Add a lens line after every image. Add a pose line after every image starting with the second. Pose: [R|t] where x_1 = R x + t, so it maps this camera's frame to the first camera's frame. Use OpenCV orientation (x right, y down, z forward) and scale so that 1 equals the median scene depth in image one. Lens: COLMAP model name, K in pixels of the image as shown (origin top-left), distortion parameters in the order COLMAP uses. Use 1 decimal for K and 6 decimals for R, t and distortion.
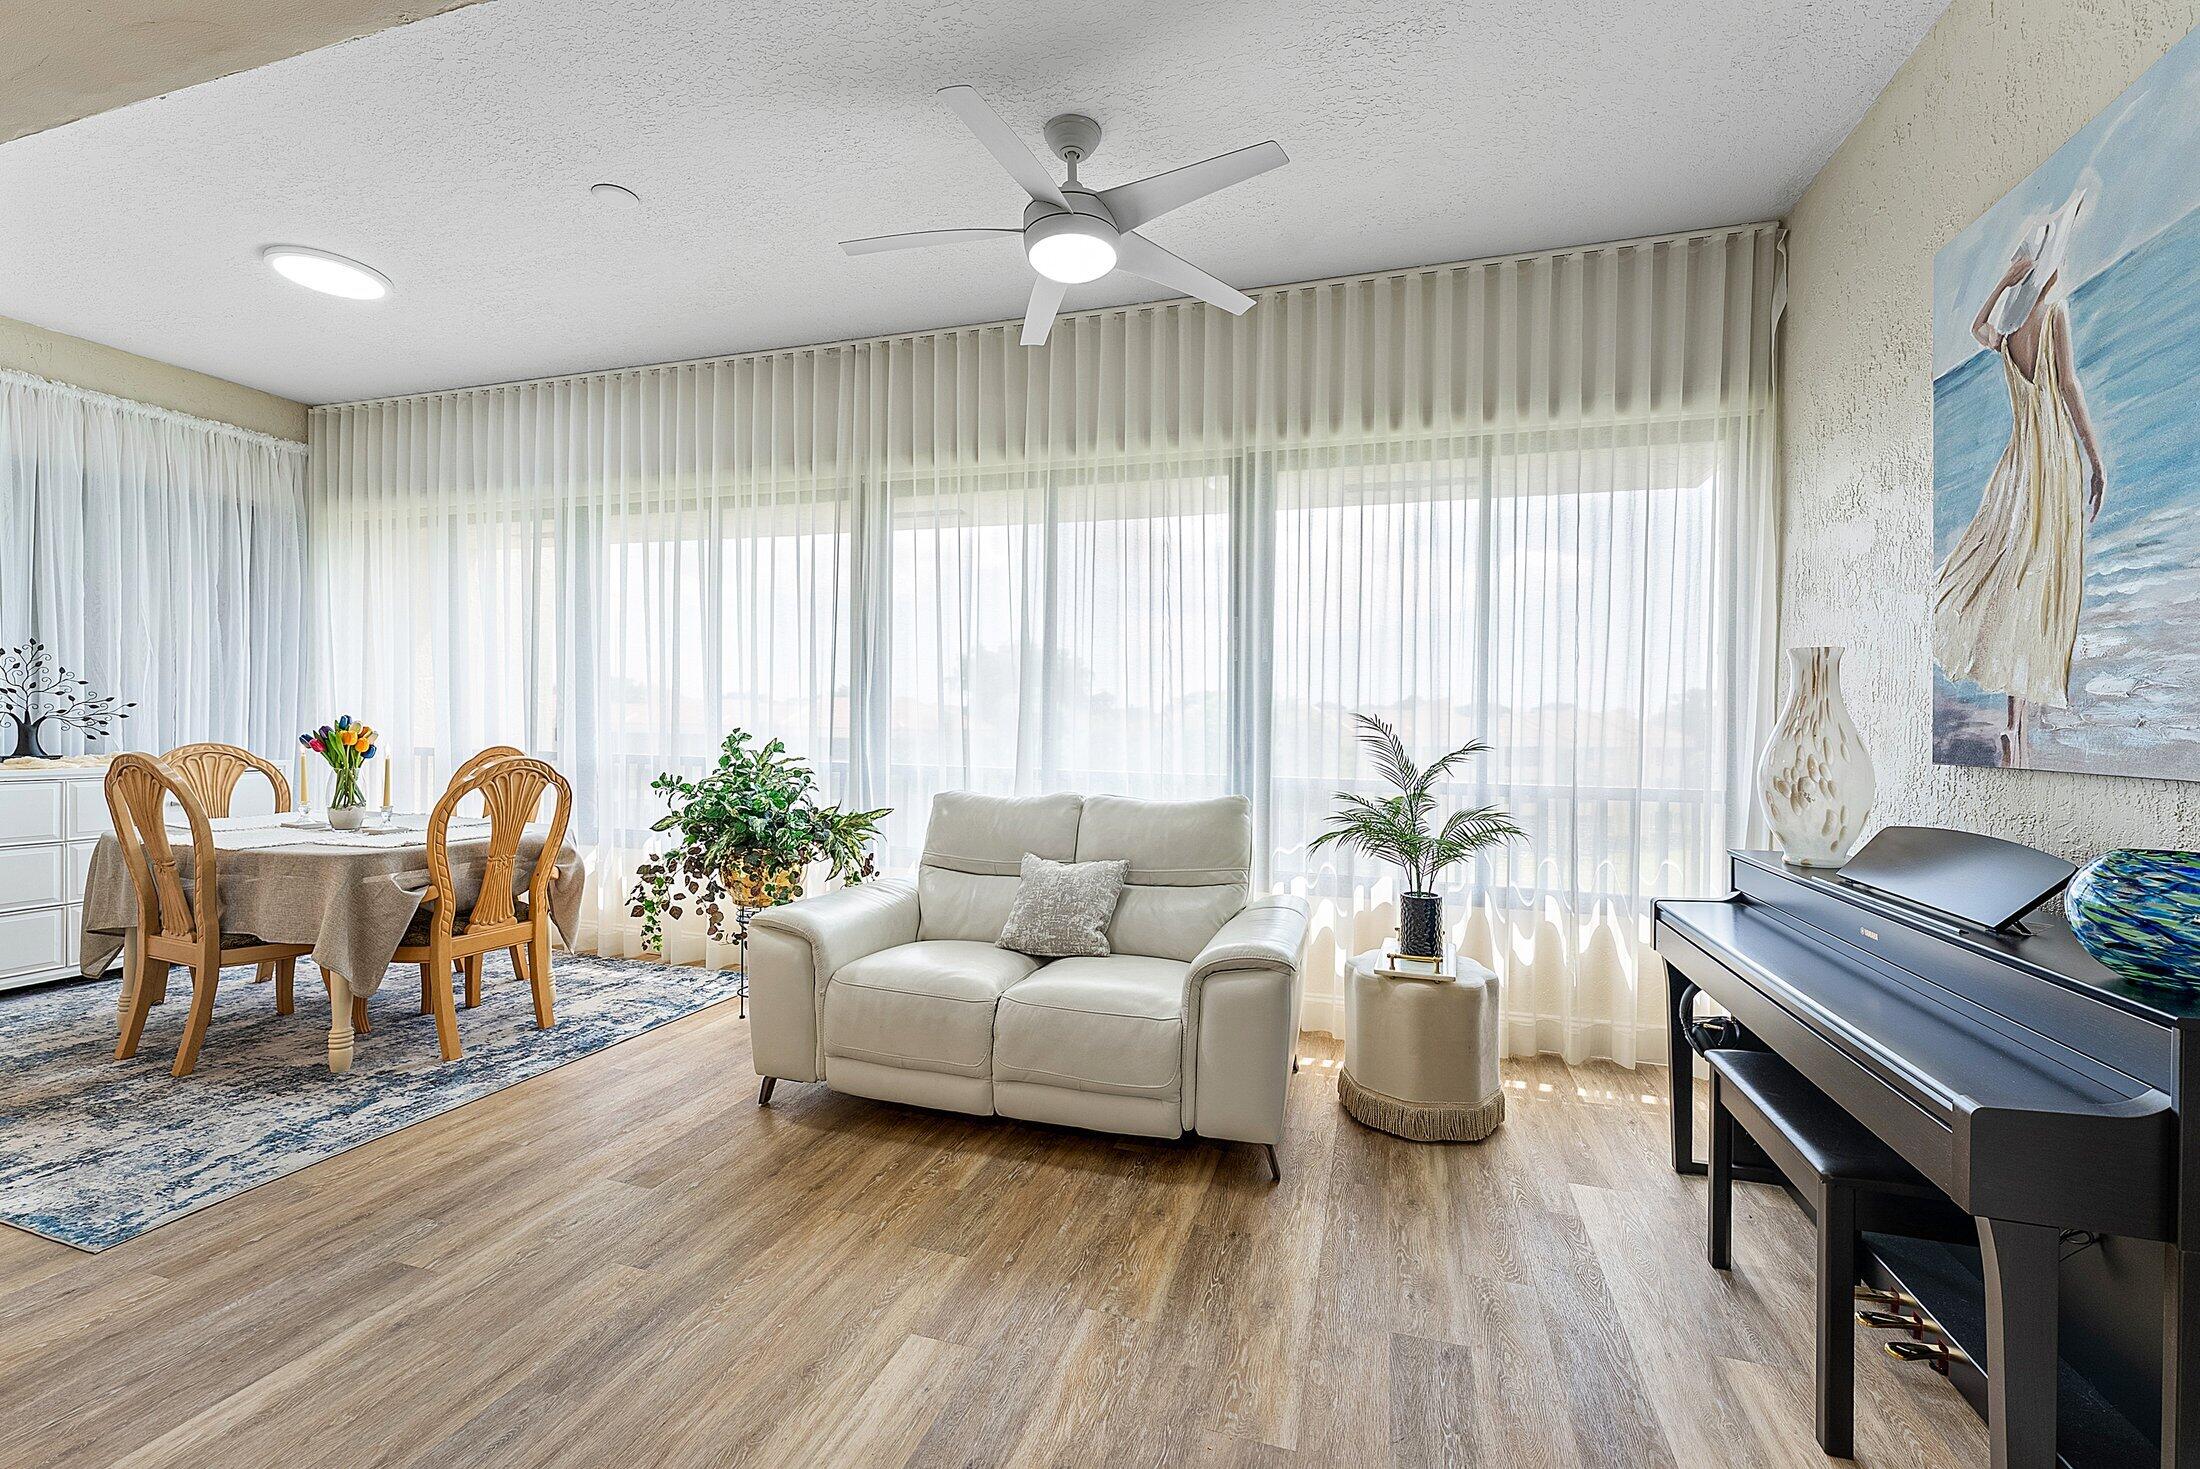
lens RADIAL K [[892.1, 0, 1102.6], [0, 892.1, 714.9], [0, 0, 1]] dist [-0.002270, -0.000848]
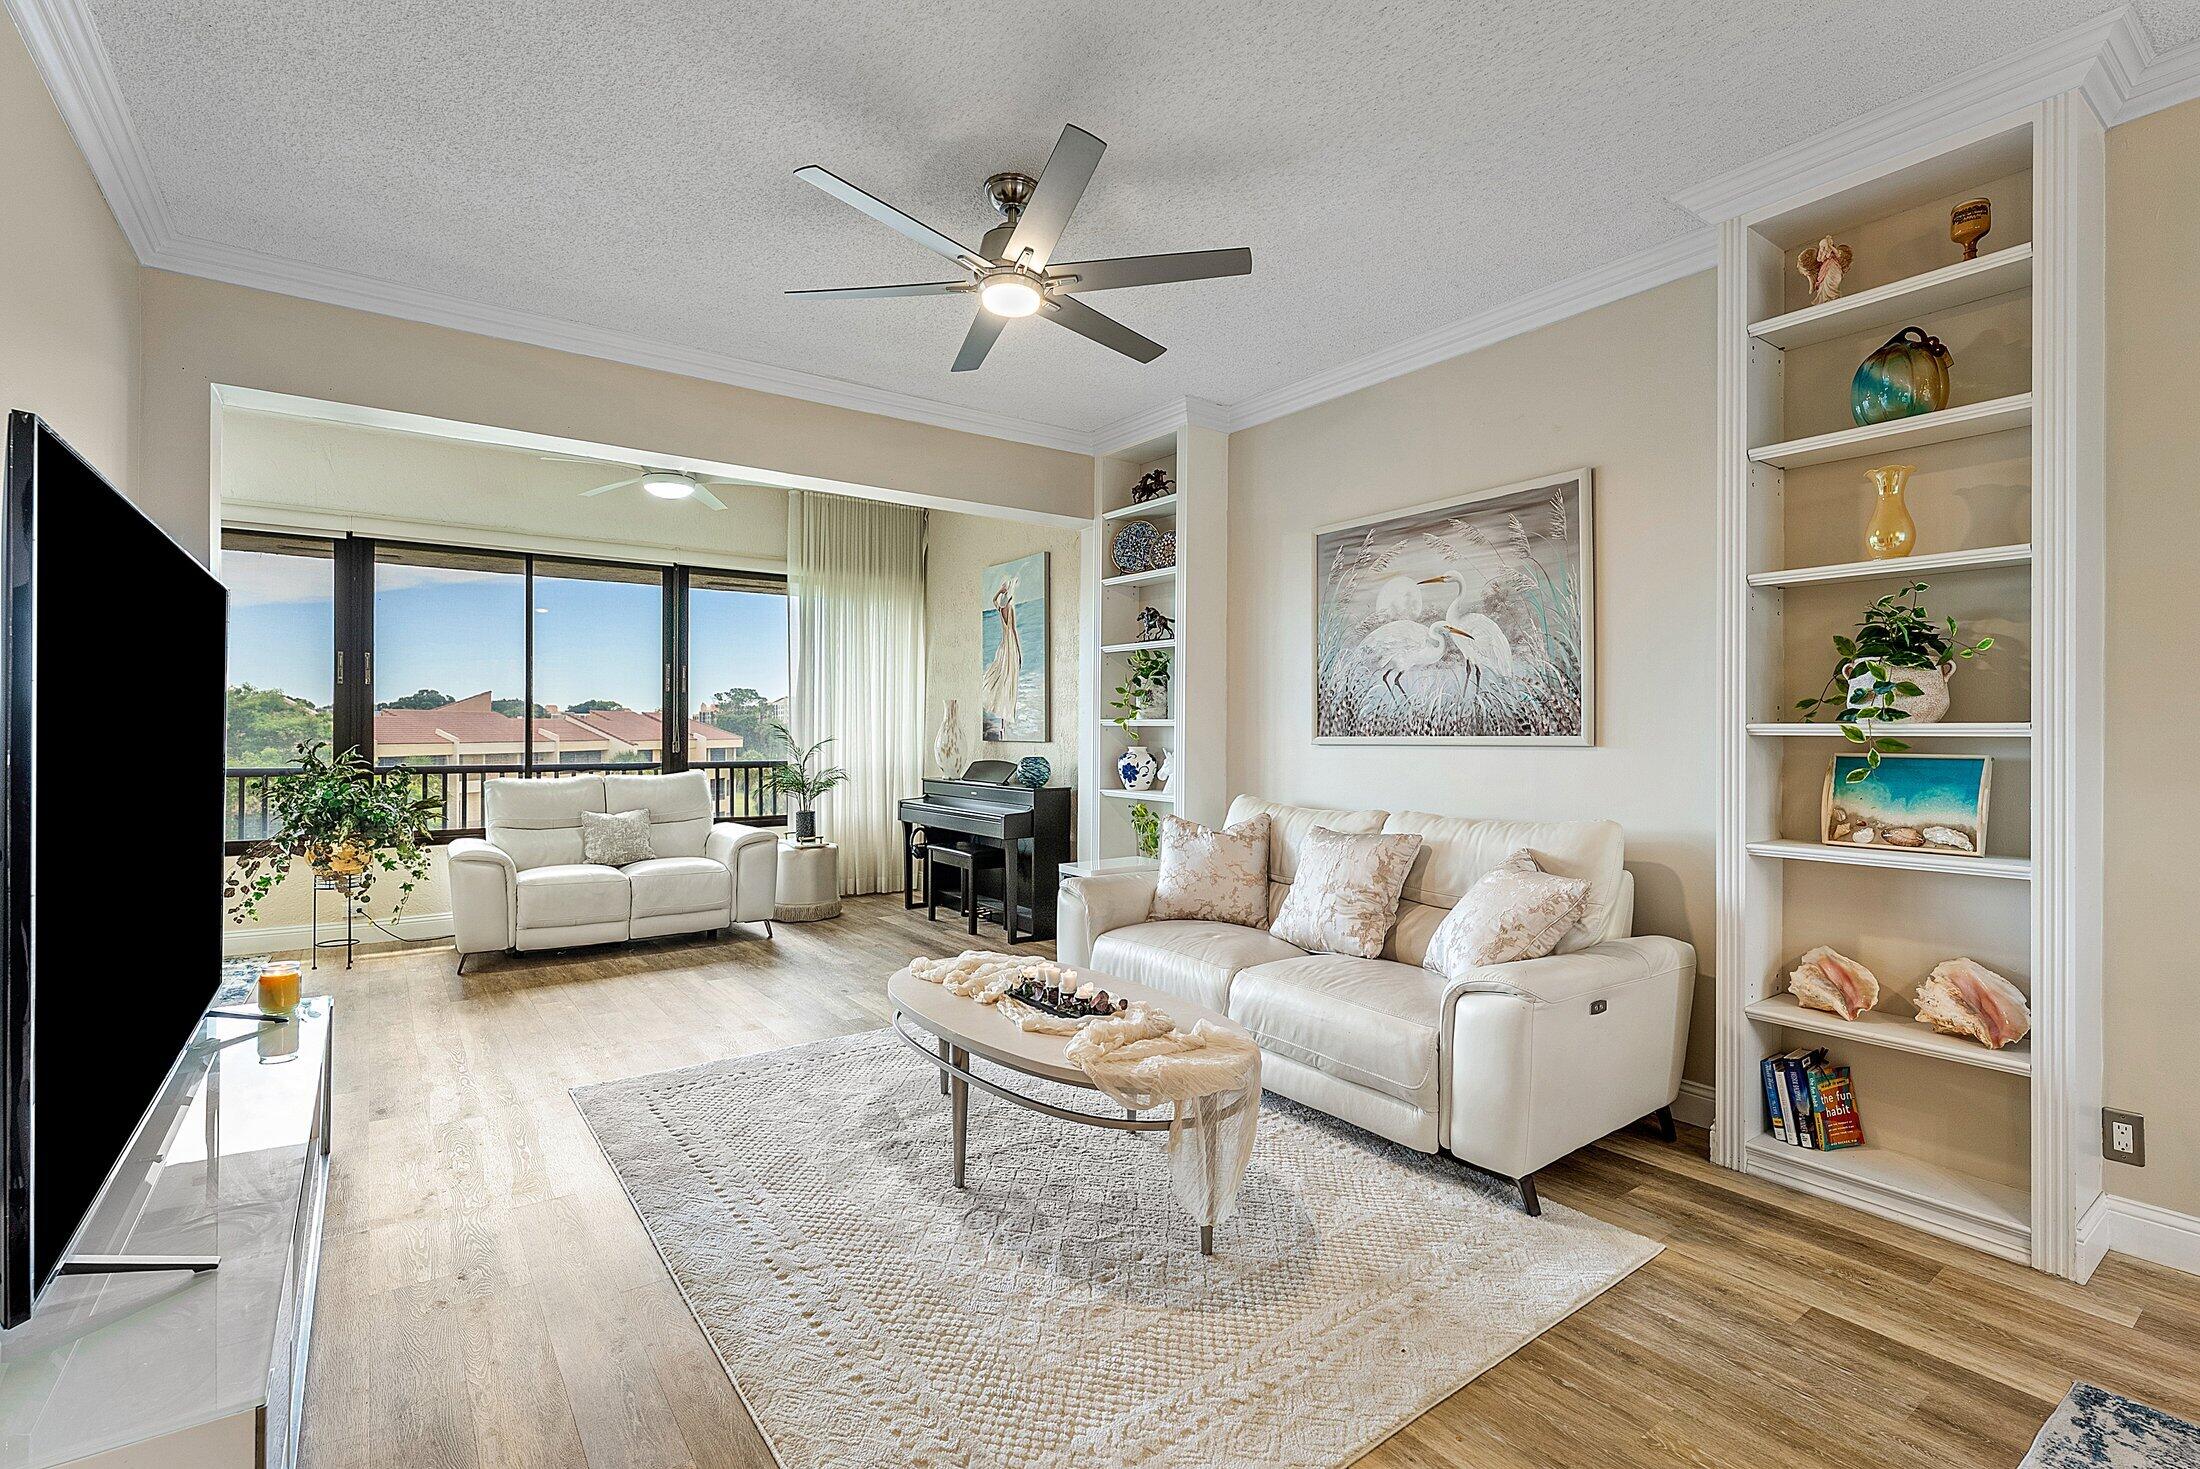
lens RADIAL K [[993.0, 0, 1097.6], [0, 993.0, 733.9], [0, 0, 1]] dist [-0.003575, 0.001127]
pose [[0.606446, -0.014021, 0.795001, -1.287067], [0.001647, 0.999865, 0.016378, -0.020132], [-0.795123, -0.008623, 0.606387, -1.150698]]
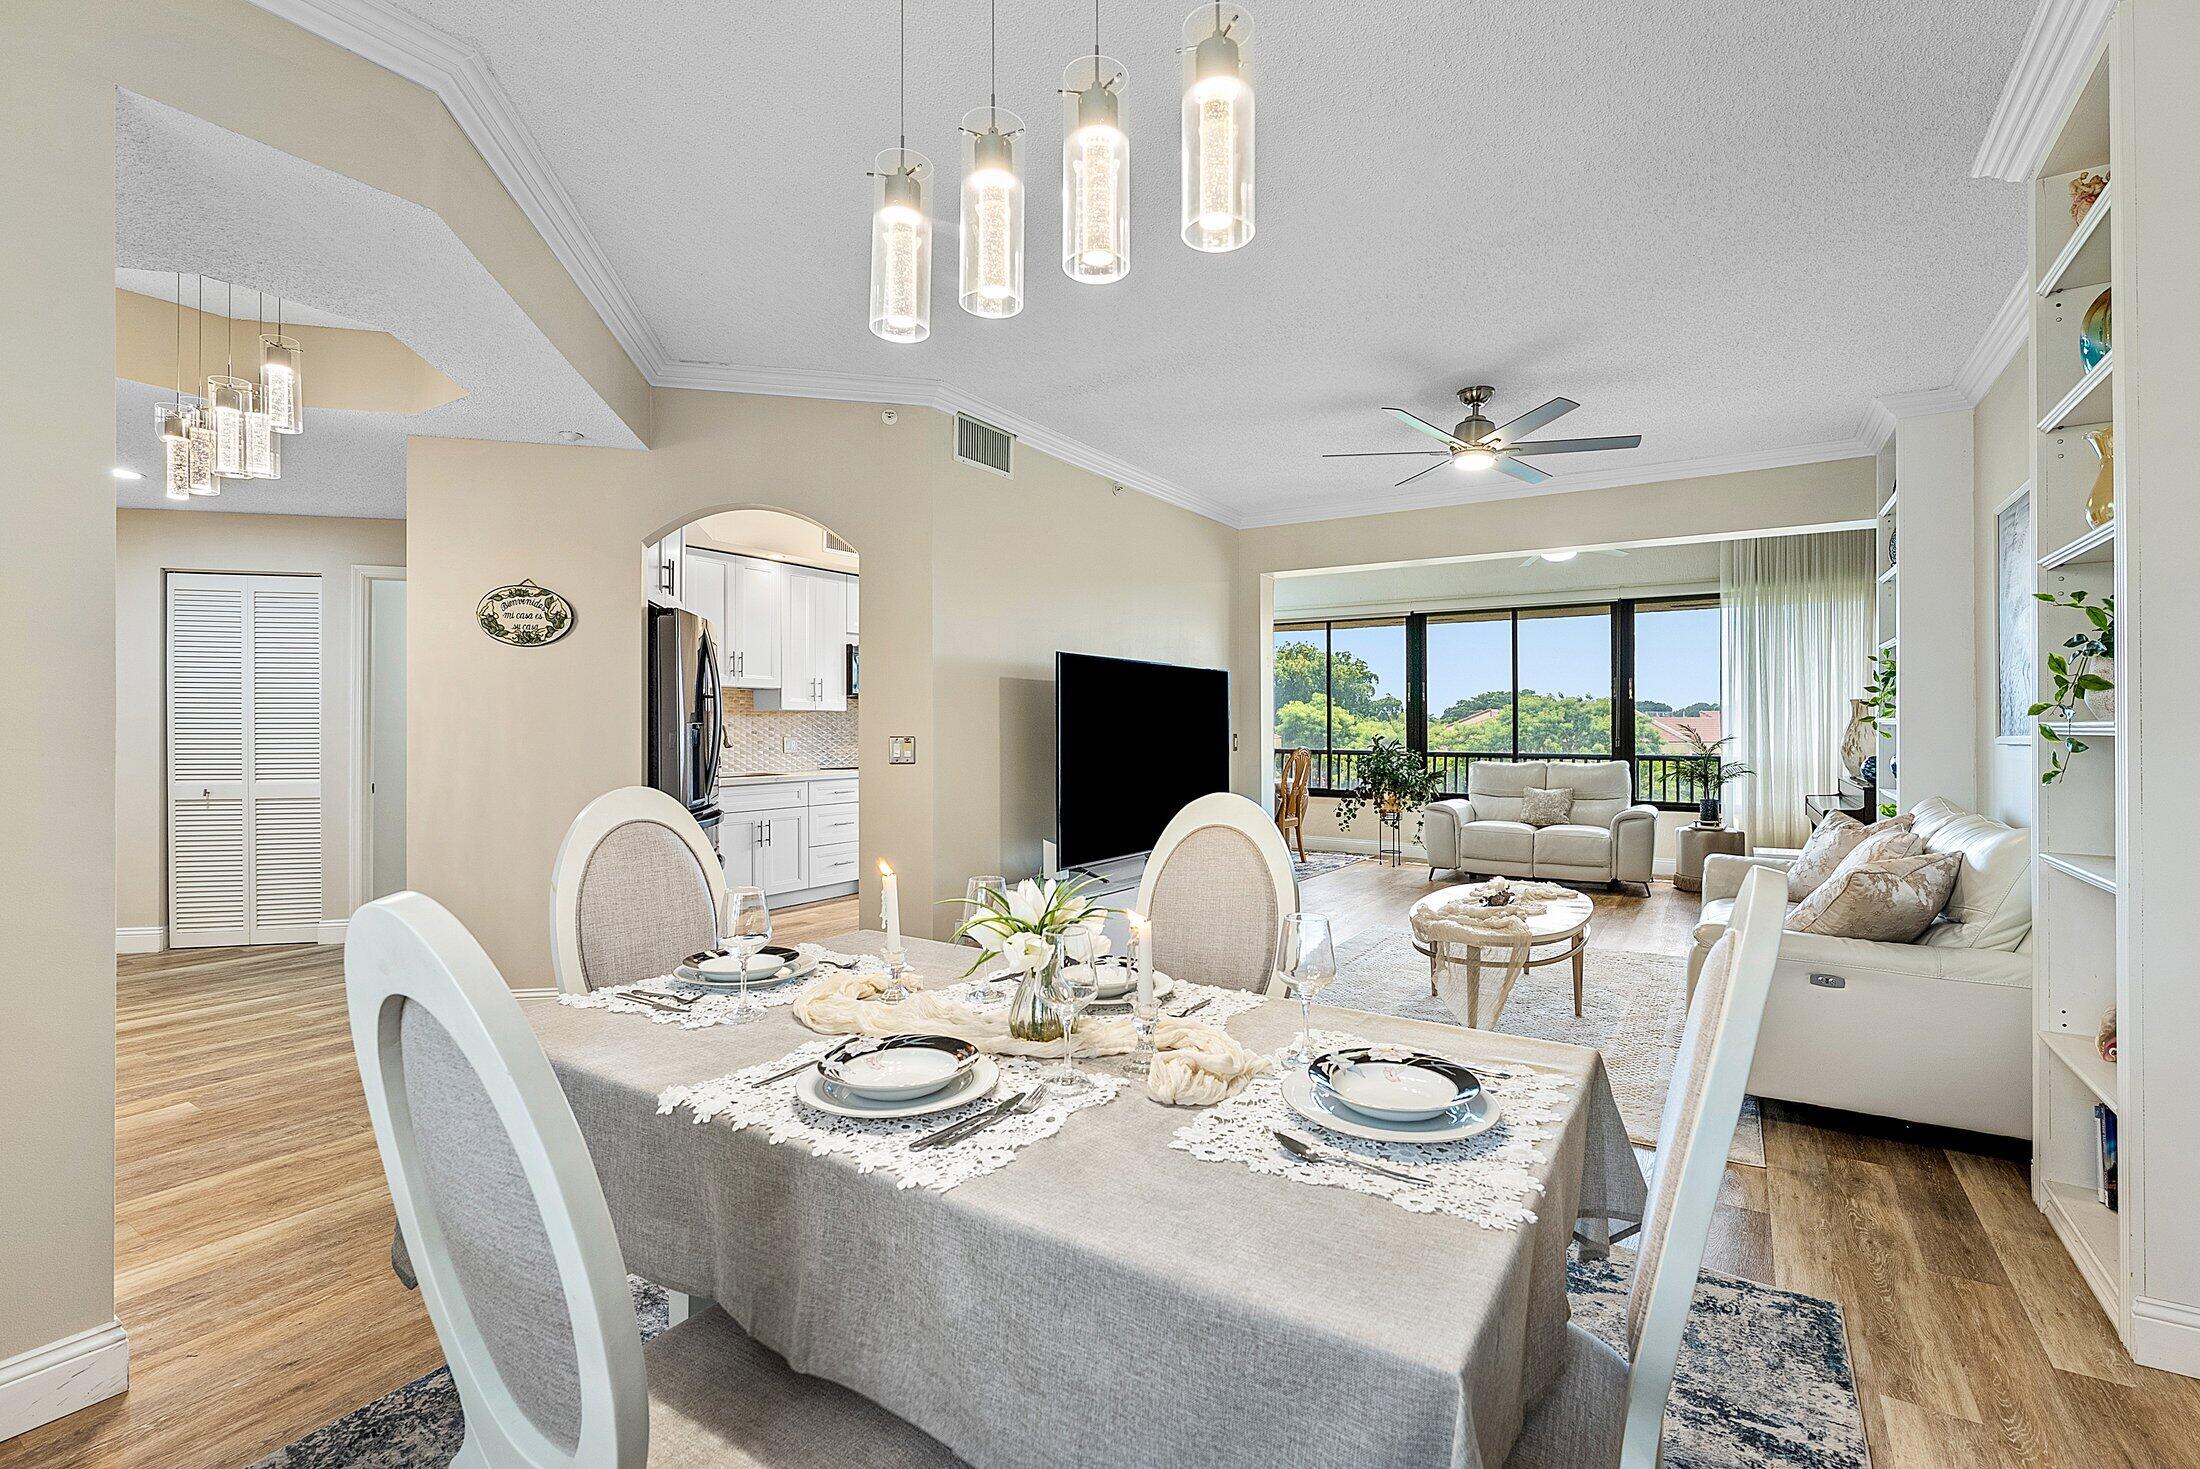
lens RADIAL K [[993.0, 0, 1146.2], [0, 993.0, 731.1], [0, 0, 1]] dist [-0.003575, 0.001127]
pose [[0.967666, -0.010560, -0.252013, -0.533877], [0.011930, 0.999921, 0.003907, -0.014943], [0.251951, -0.006787, 0.967716, -2.361685]]
